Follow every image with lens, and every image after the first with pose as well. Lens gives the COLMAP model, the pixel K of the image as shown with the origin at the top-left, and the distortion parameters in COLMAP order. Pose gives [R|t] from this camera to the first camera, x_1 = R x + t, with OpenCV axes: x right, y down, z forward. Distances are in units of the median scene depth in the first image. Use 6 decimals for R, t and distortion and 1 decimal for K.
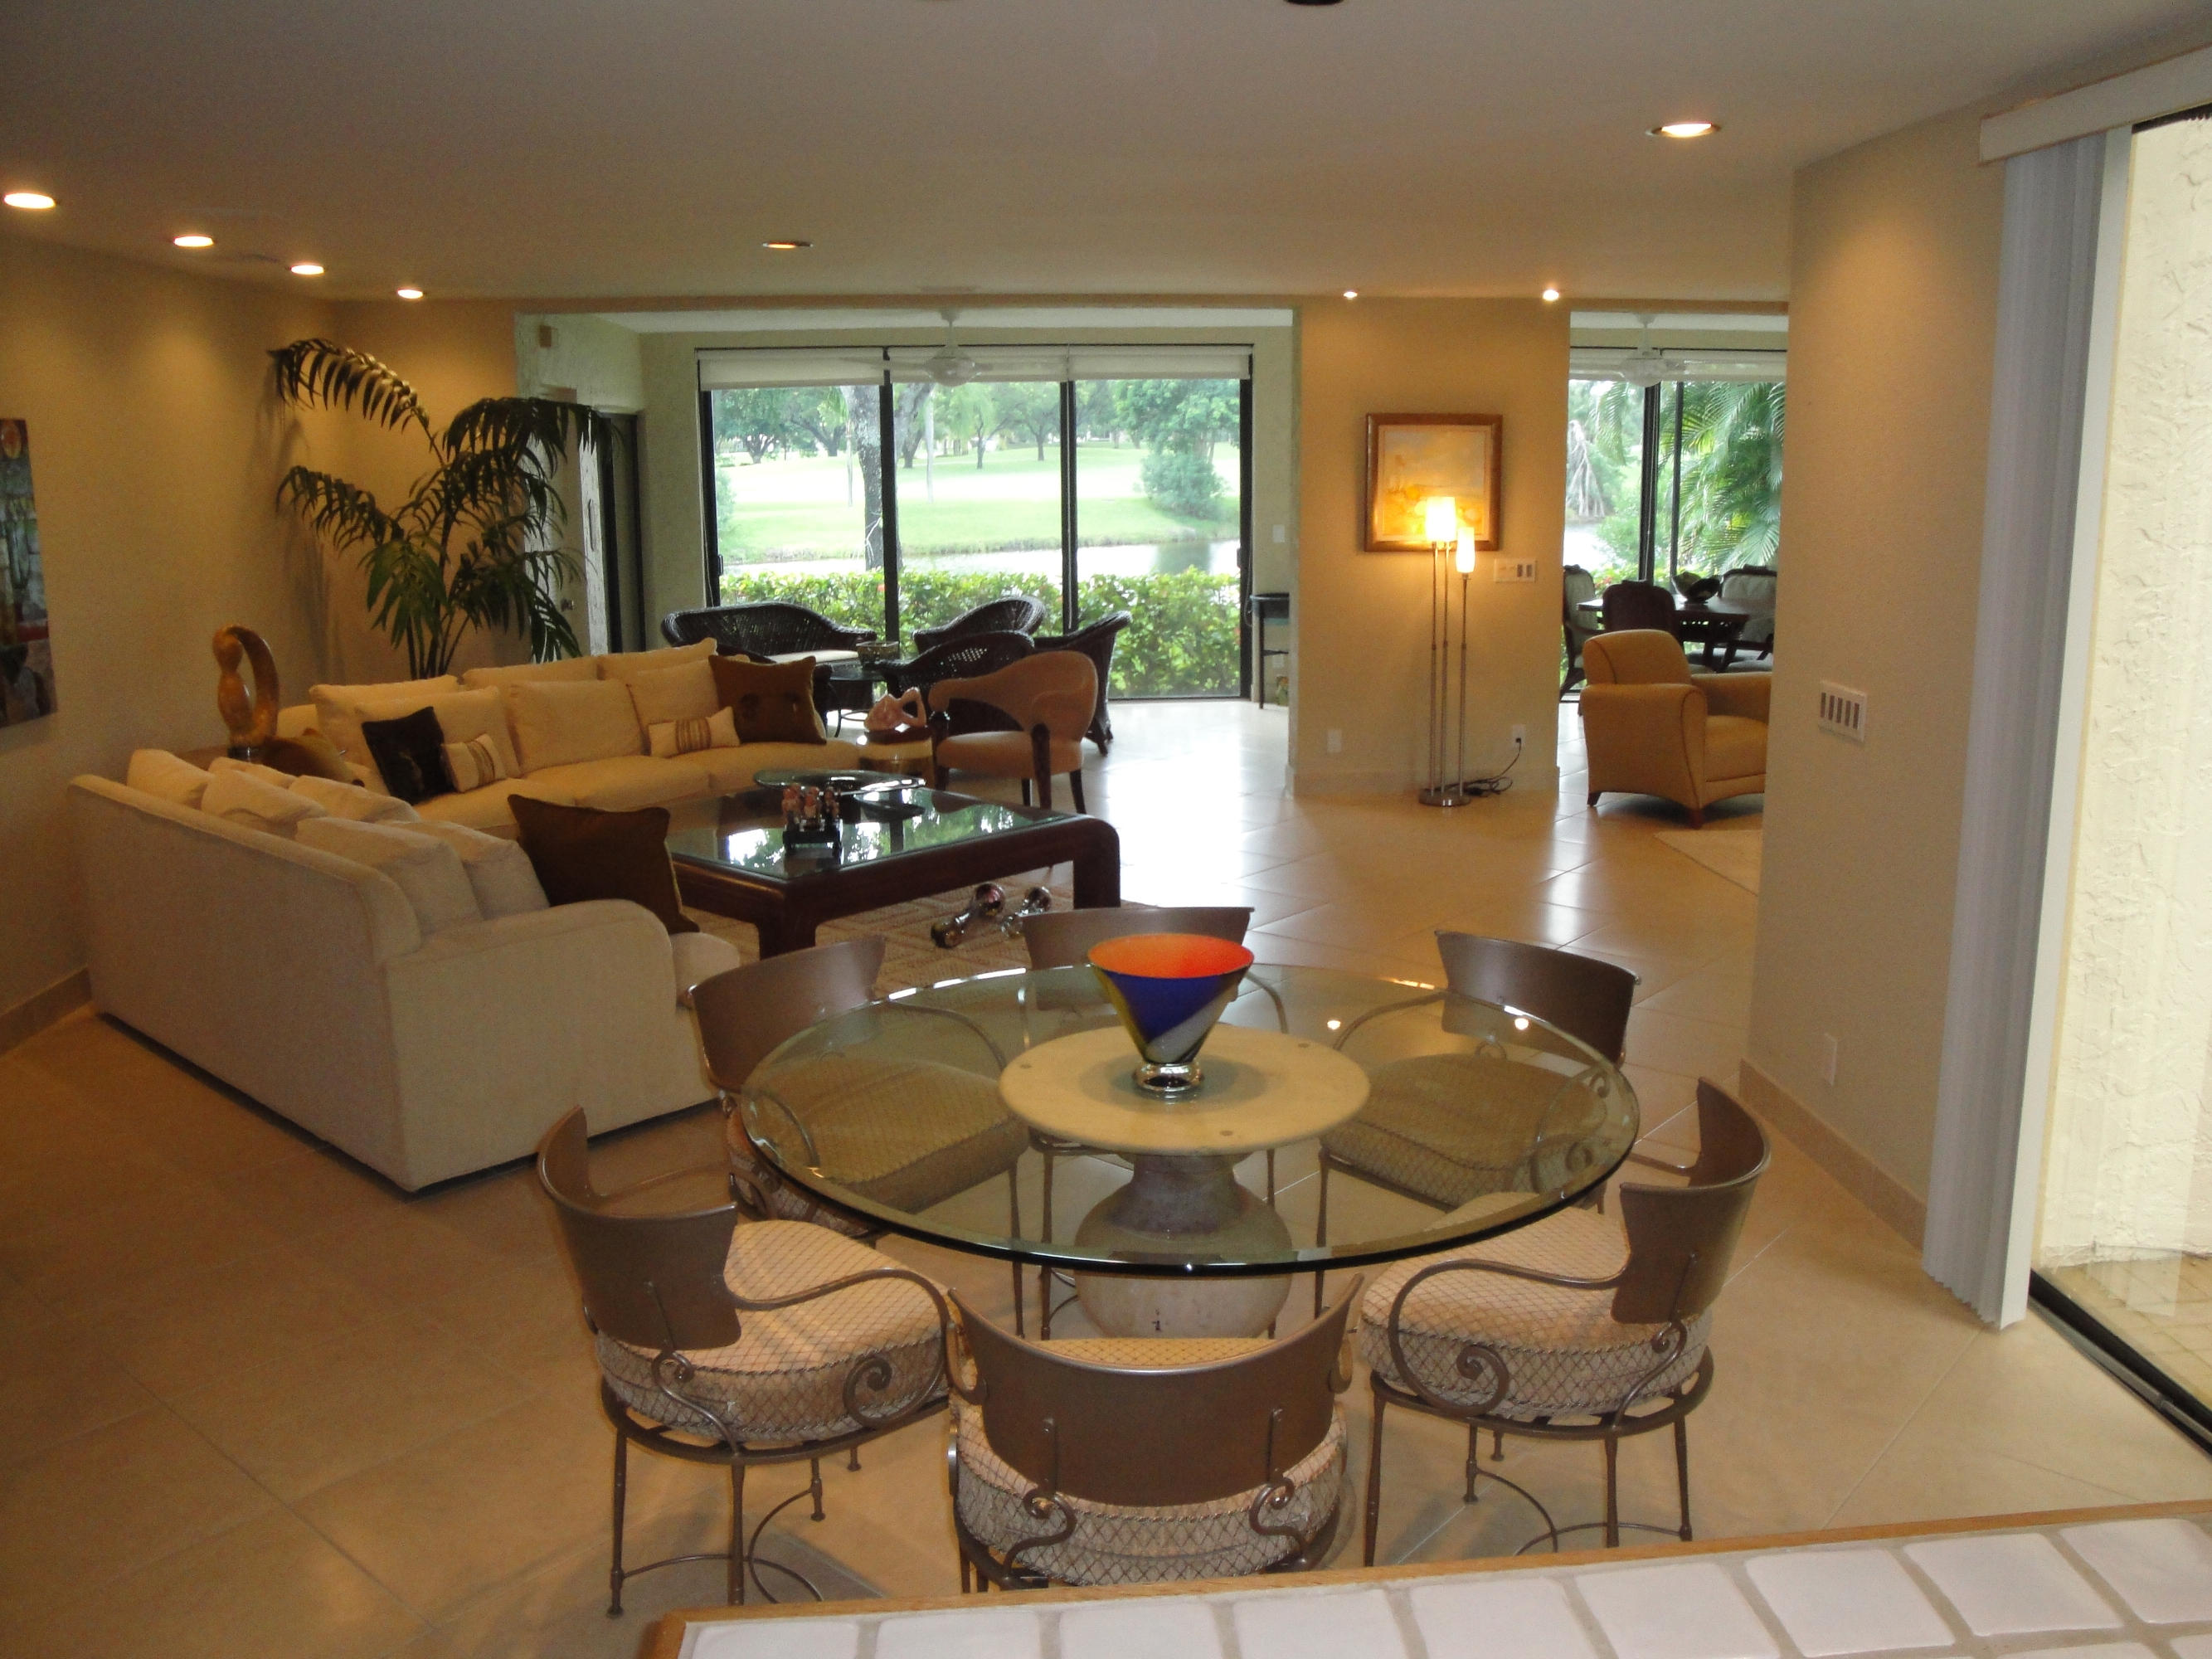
lens RADIAL K [[1825.6, 0, 1142.1], [0, 1825.6, 804.7], [0, 0, 1]] dist [-0.158081, 0.138067]
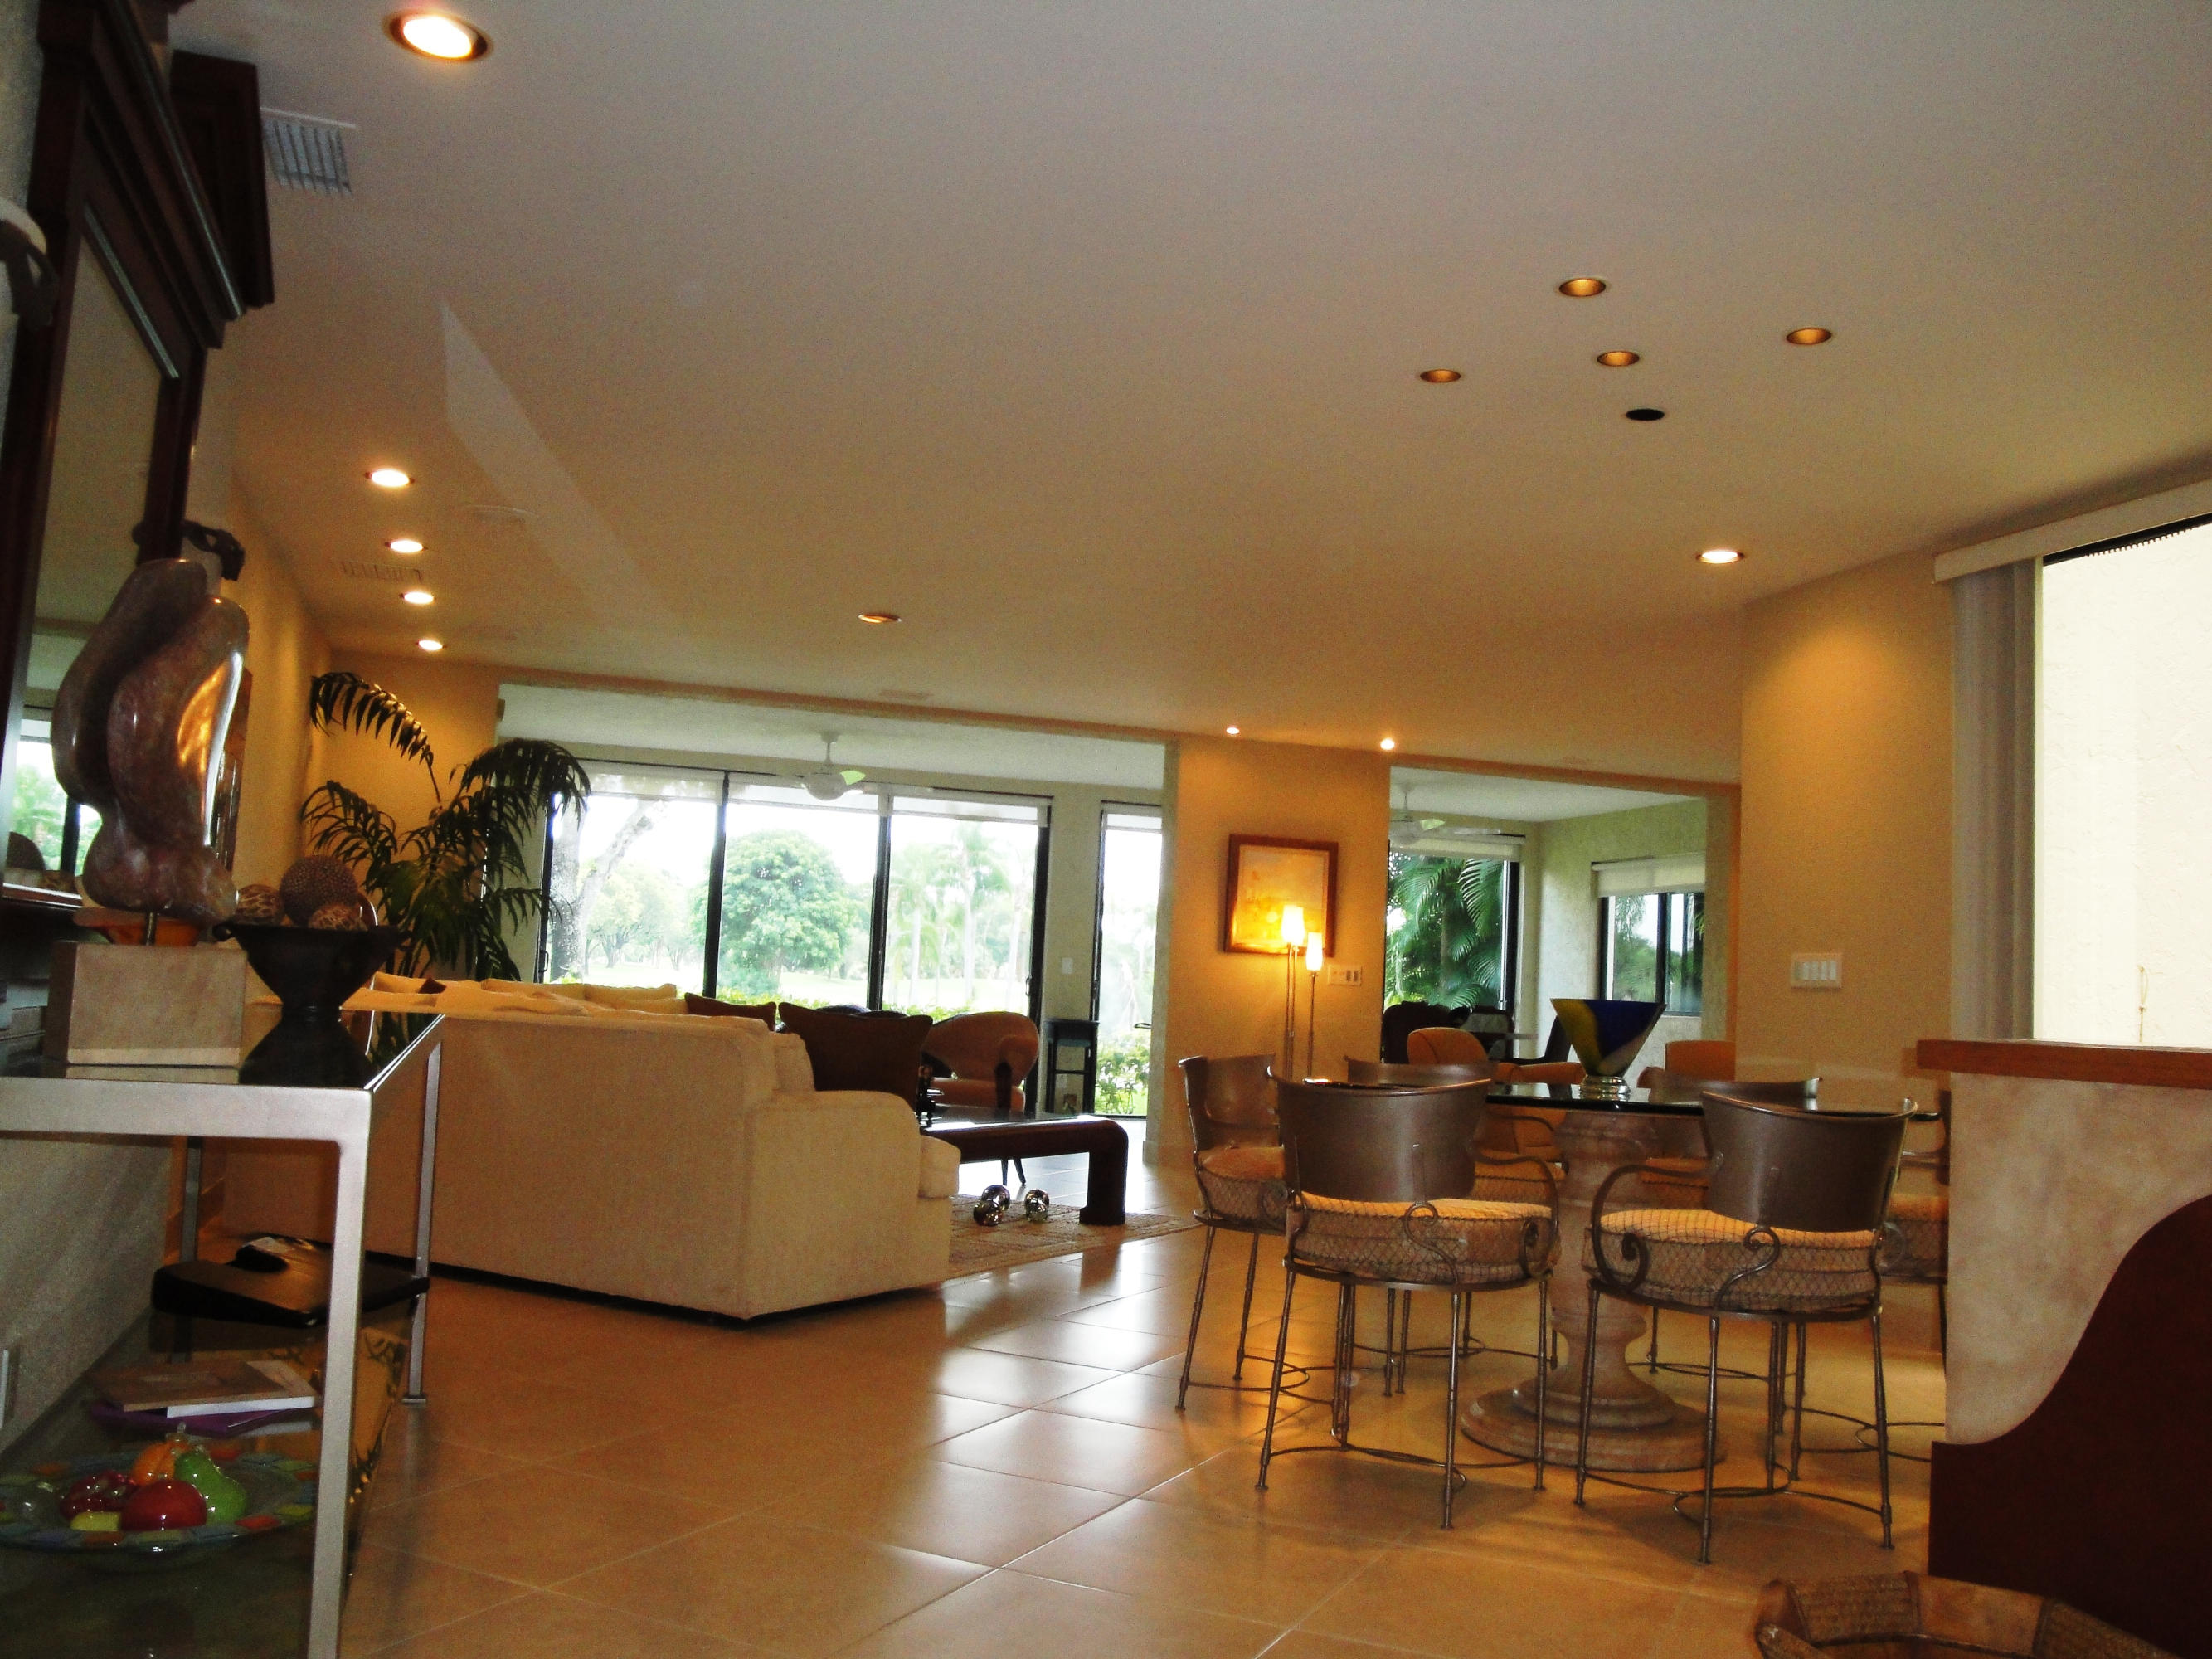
lens RADIAL K [[1822.4, 0, 1118.0], [0, 1822.4, 830.3], [0, 0, 1]] dist [-0.161759, 0.146852]
pose [[0.968926, 0.074319, 0.235922, -0.226394], [-0.005597, 0.960138, -0.279472, 0.113077], [-0.247288, 0.269467, 0.930718, -0.087349]]
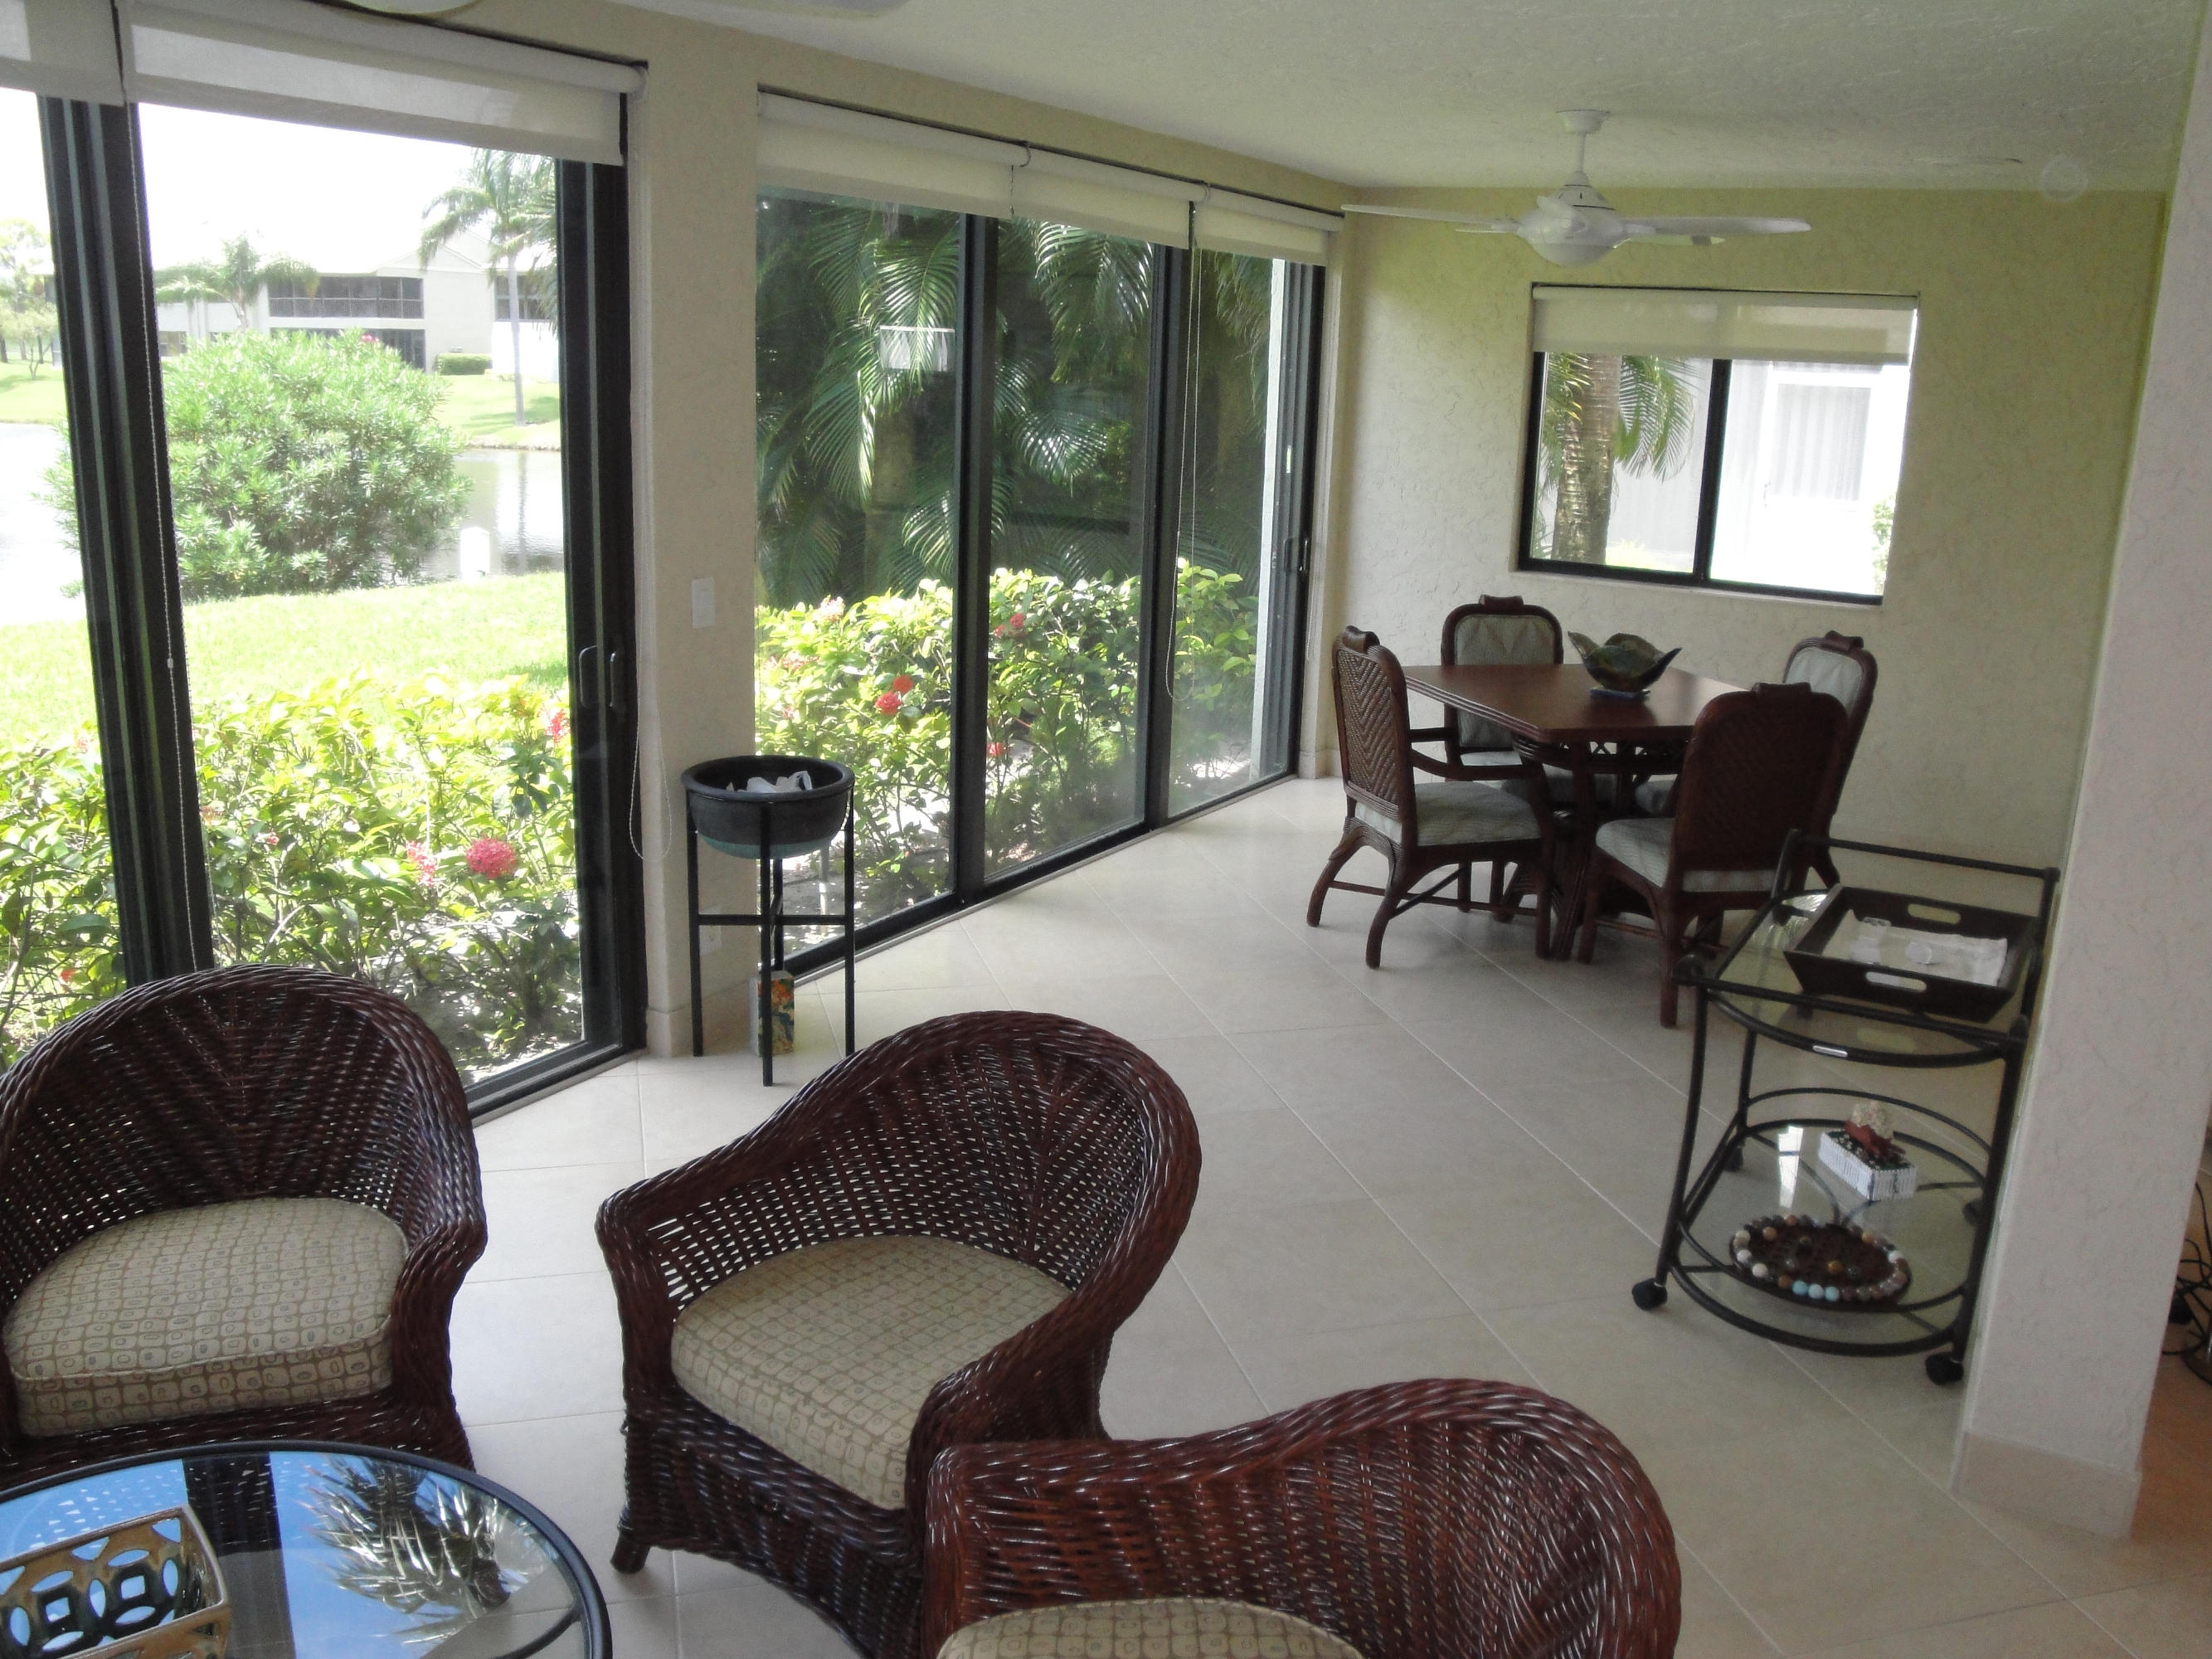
lens RADIAL K [[1822.4, 0, 1118.0], [0, 1822.4, 830.3], [0, 0, 1]] dist [-0.161759, 0.146852]
pose [[0.561635, -0.181085, 0.807326, -0.250603], [0.122017, 0.983214, 0.135653, -0.199057], [-0.818339, 0.022320, 0.574303, 1.003259]]
